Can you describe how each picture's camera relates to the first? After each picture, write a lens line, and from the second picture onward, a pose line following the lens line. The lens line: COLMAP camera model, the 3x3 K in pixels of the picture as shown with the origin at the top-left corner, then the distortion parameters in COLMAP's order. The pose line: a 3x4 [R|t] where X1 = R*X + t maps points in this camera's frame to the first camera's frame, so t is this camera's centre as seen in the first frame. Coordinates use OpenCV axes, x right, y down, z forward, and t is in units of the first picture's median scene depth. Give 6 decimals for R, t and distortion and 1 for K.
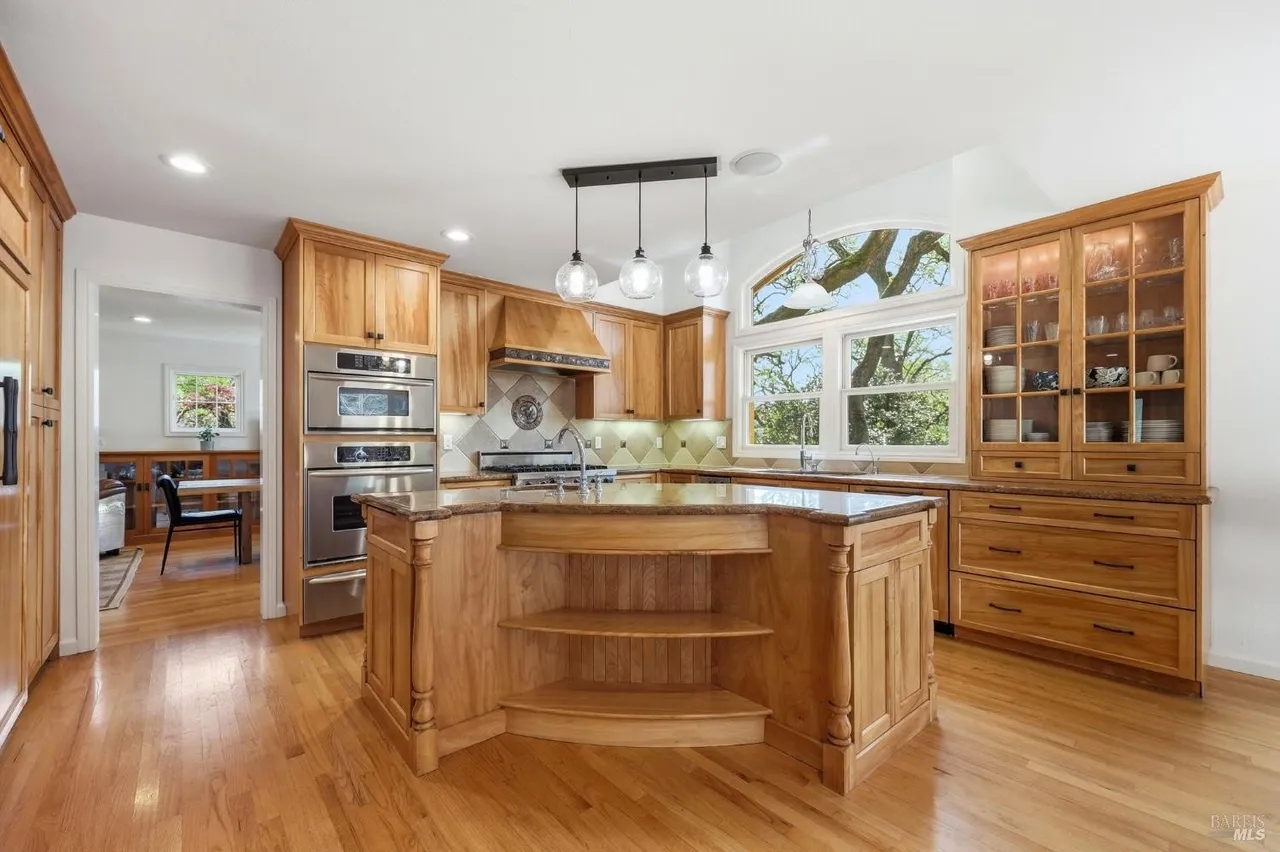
lens RADIAL K [[527.4, 0, 645.6], [0, 527.4, 438.9], [0, 0, 1]] dist [-0.000028, 0.000305]
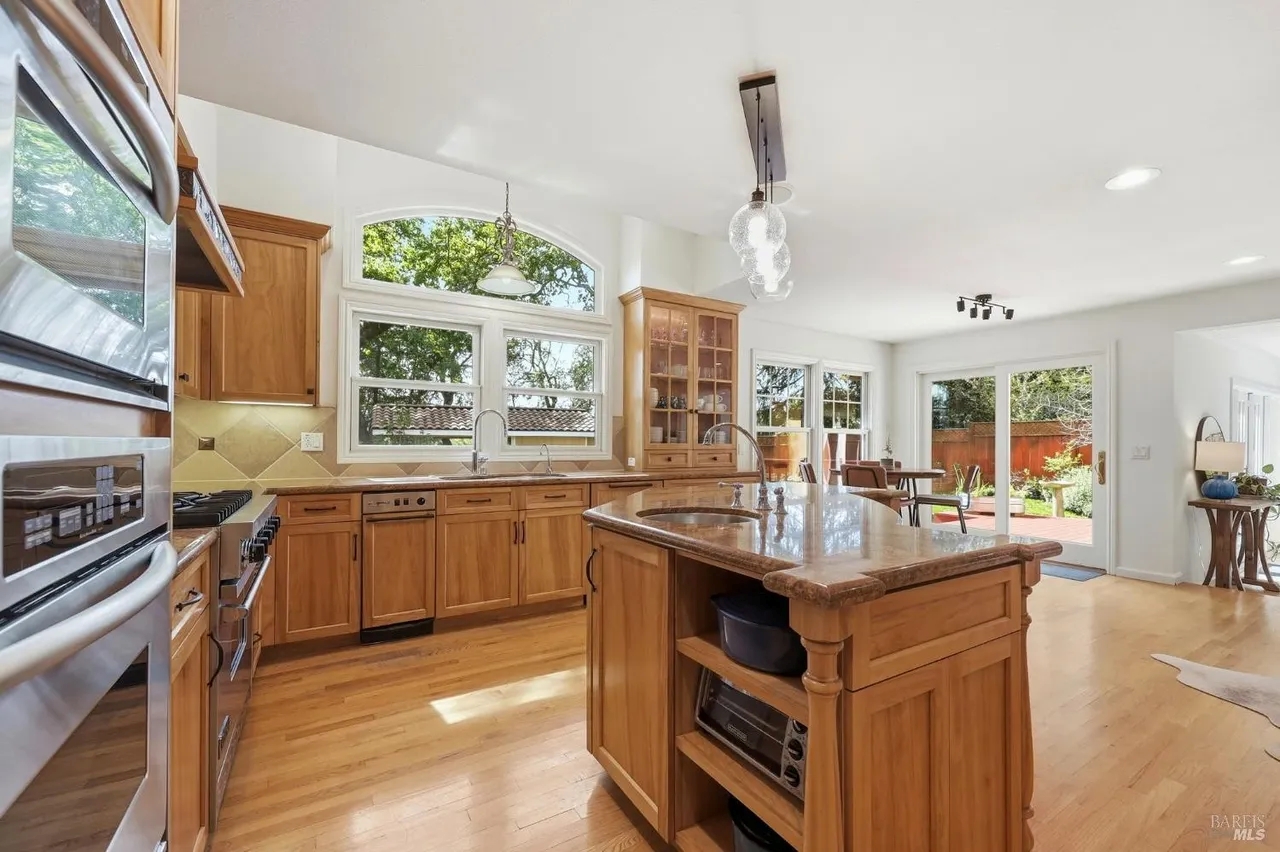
lens RADIAL K [[527.4, 0, 645.6], [0, 527.4, 438.9], [0, 0, 1]] dist [-0.000028, 0.000305]
pose [[0.166464, 0.004839, 0.986036, -0.684756], [-0.013734, 0.999902, -0.002588, -0.001377], [-0.985952, -0.013111, 0.166514, 0.787151]]
